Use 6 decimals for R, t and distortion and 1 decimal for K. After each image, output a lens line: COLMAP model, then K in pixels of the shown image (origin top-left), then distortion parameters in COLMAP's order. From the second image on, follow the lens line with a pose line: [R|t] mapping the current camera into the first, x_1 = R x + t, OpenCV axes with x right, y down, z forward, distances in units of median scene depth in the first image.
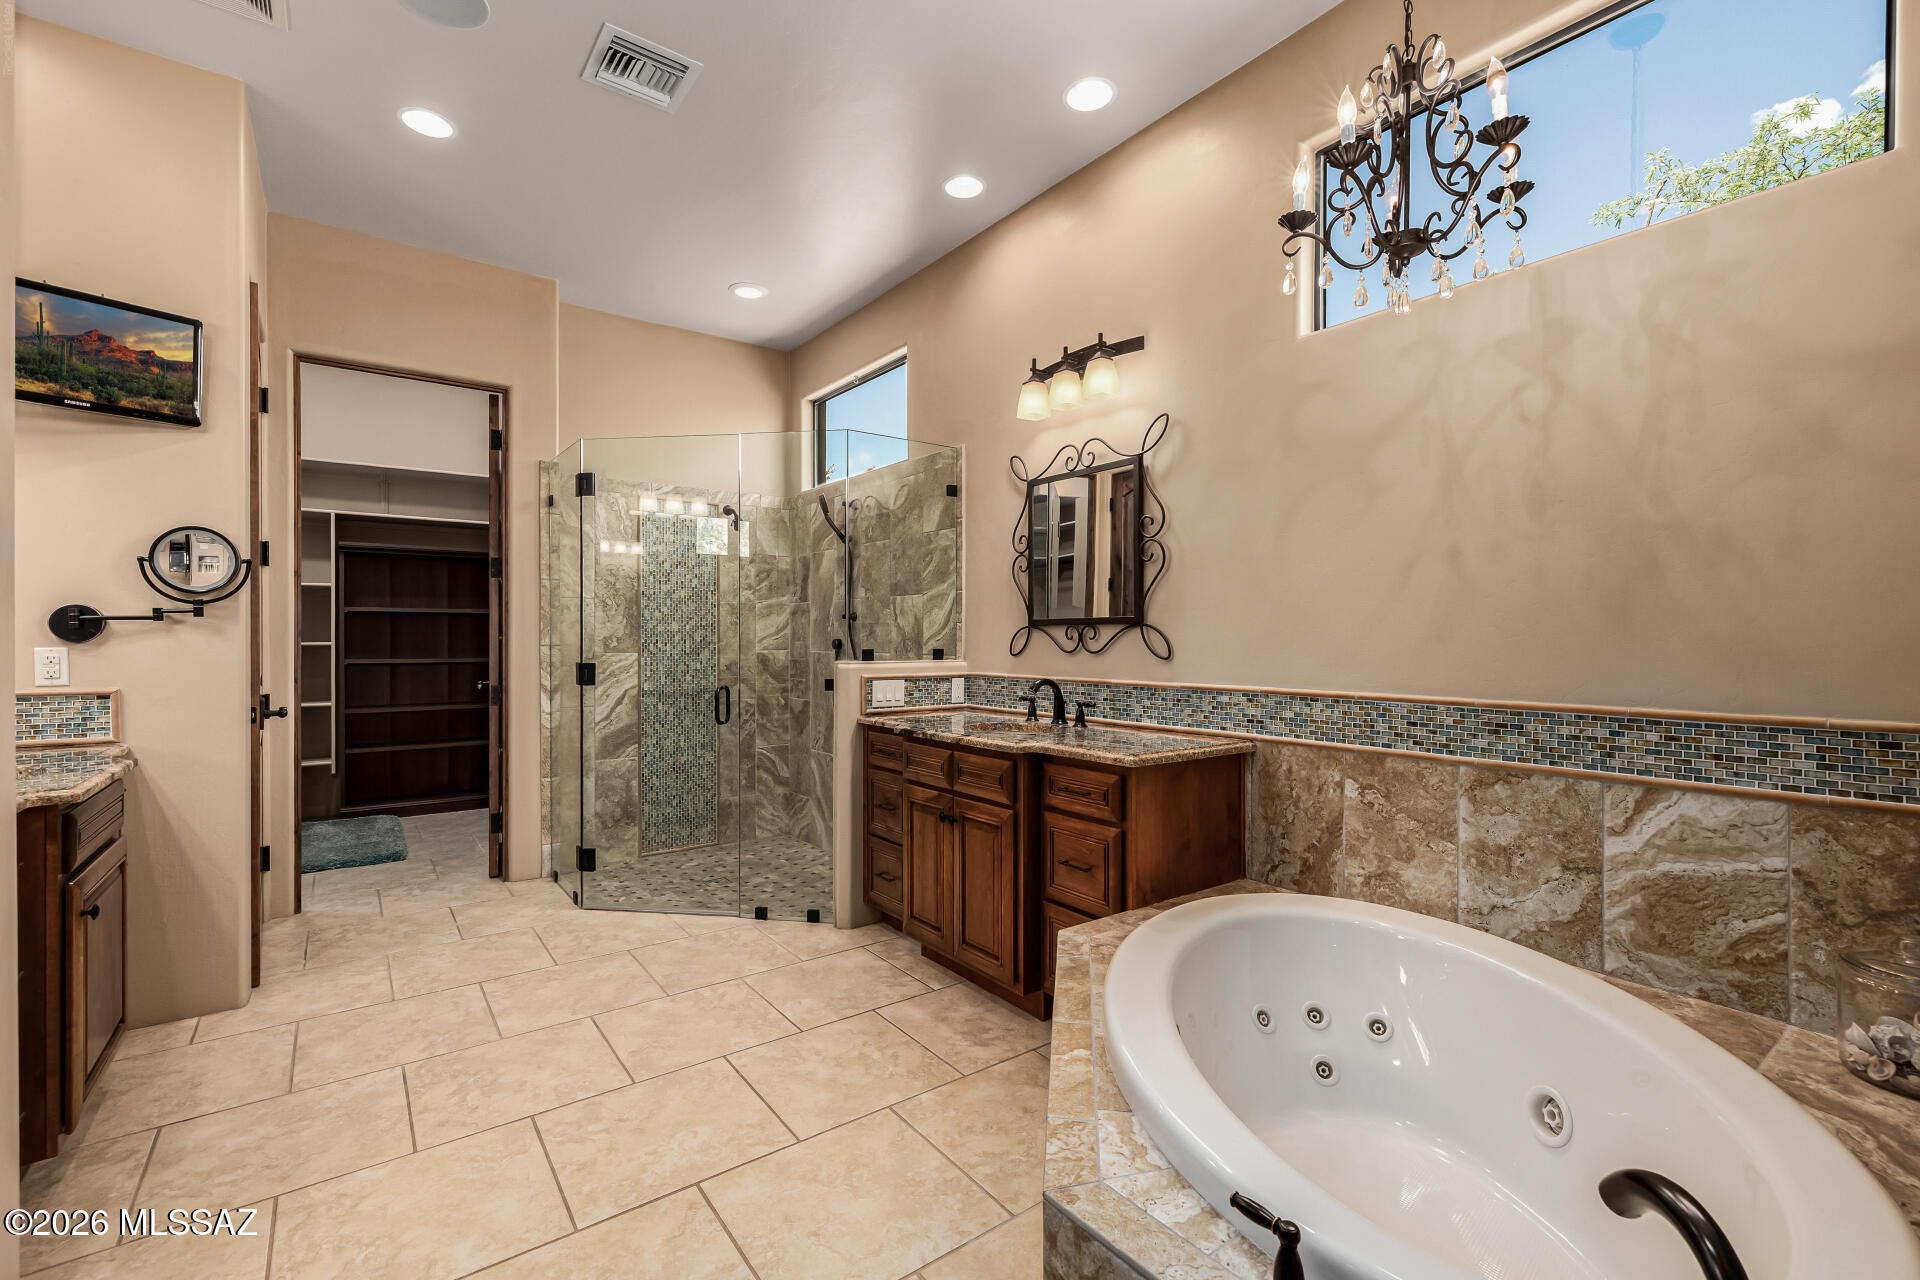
lens RADIAL K [[823.6, 0, 950.5], [0, 823.6, 639.6], [0, 0, 1]] dist [0.000771, 0.001260]
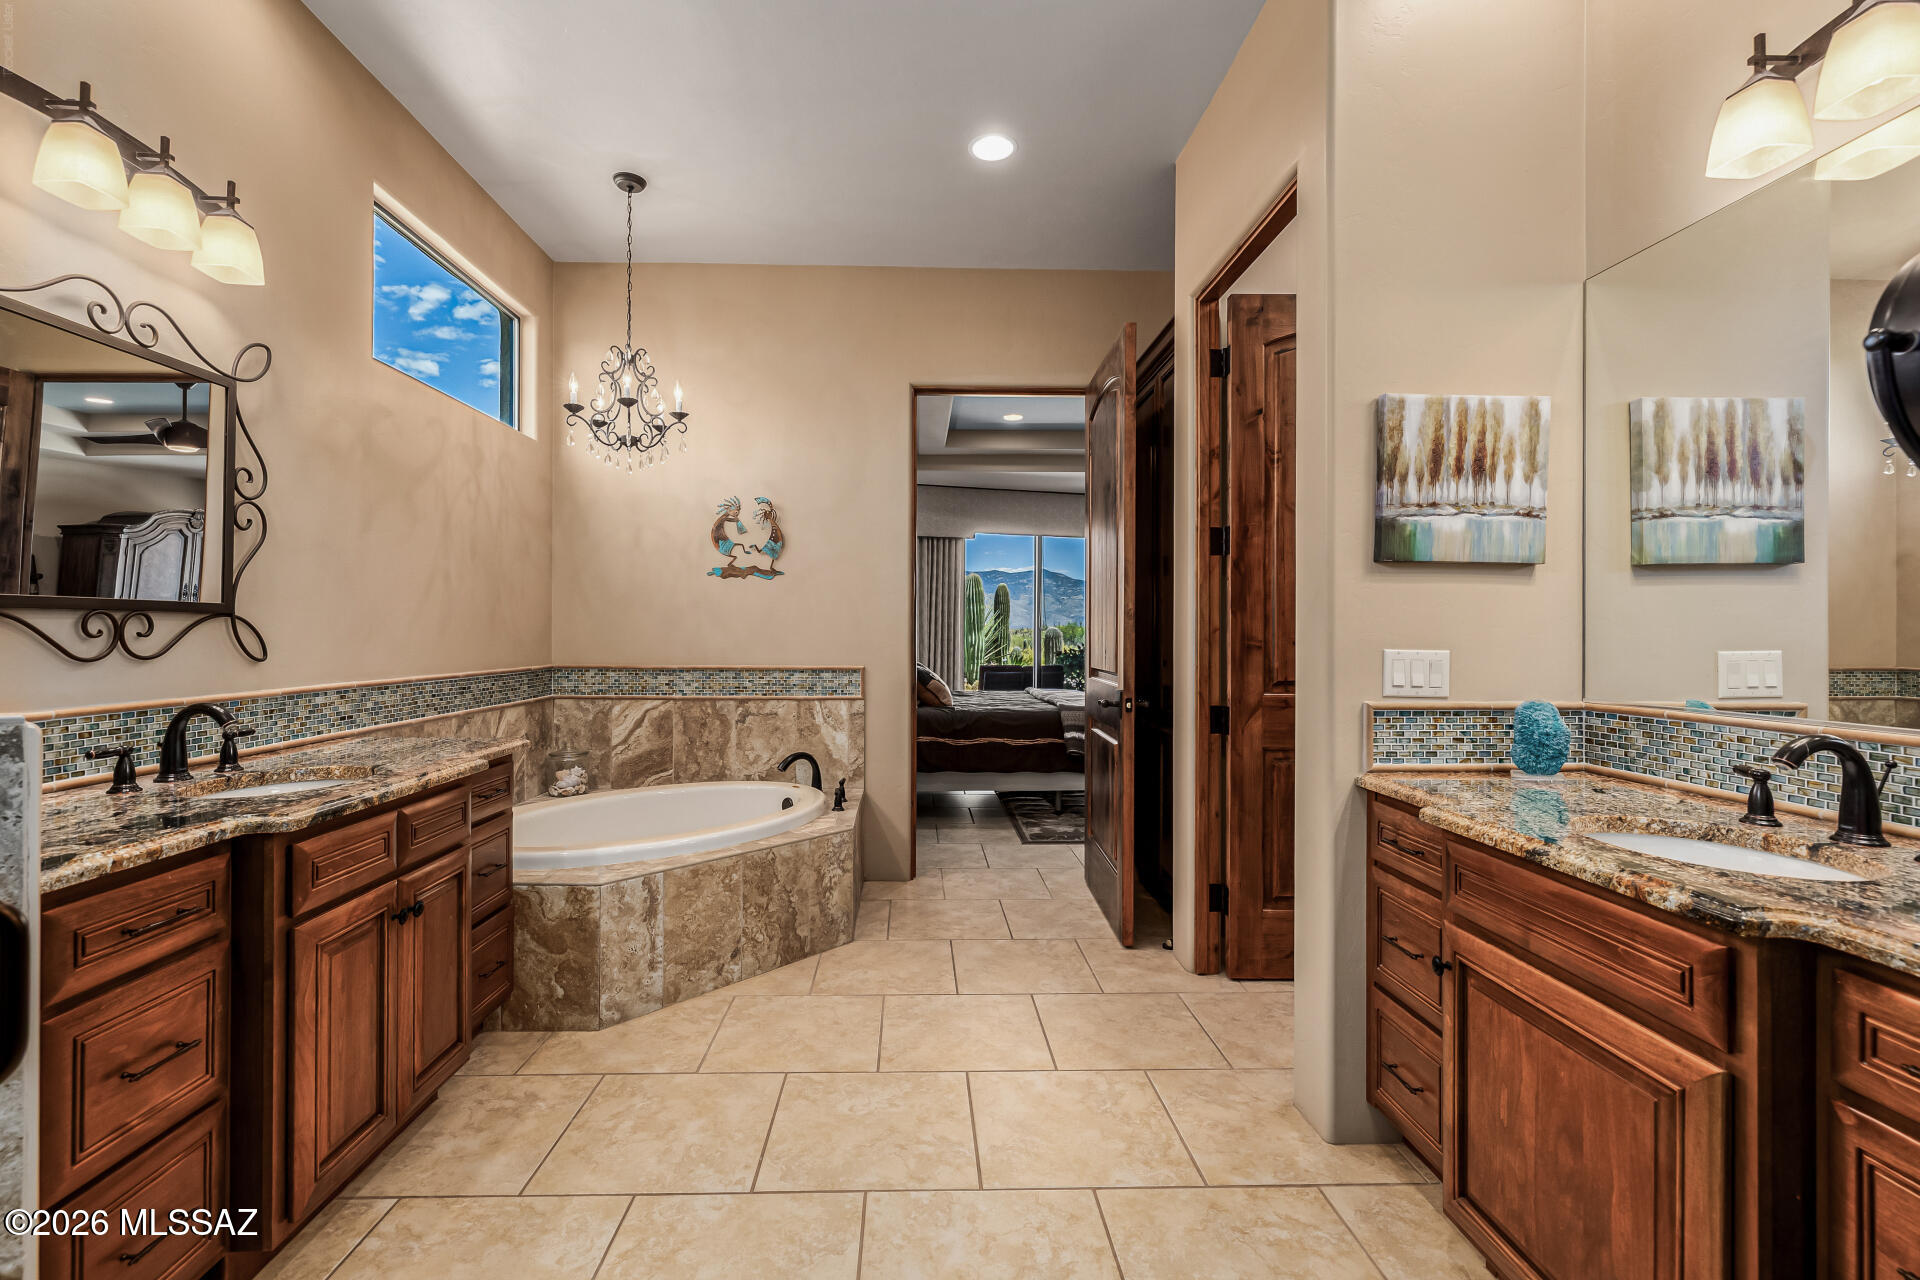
lens RADIAL K [[823.6, 0, 956.8], [0, 823.6, 633.4], [0, 0, 1]] dist [0.000771, 0.001260]
pose [[-0.833291, -0.002213, 0.552830, -0.761964], [-0.000525, 0.999995, 0.003212, -0.005400], [-0.552834, 0.002386, -0.833288, 1.371544]]
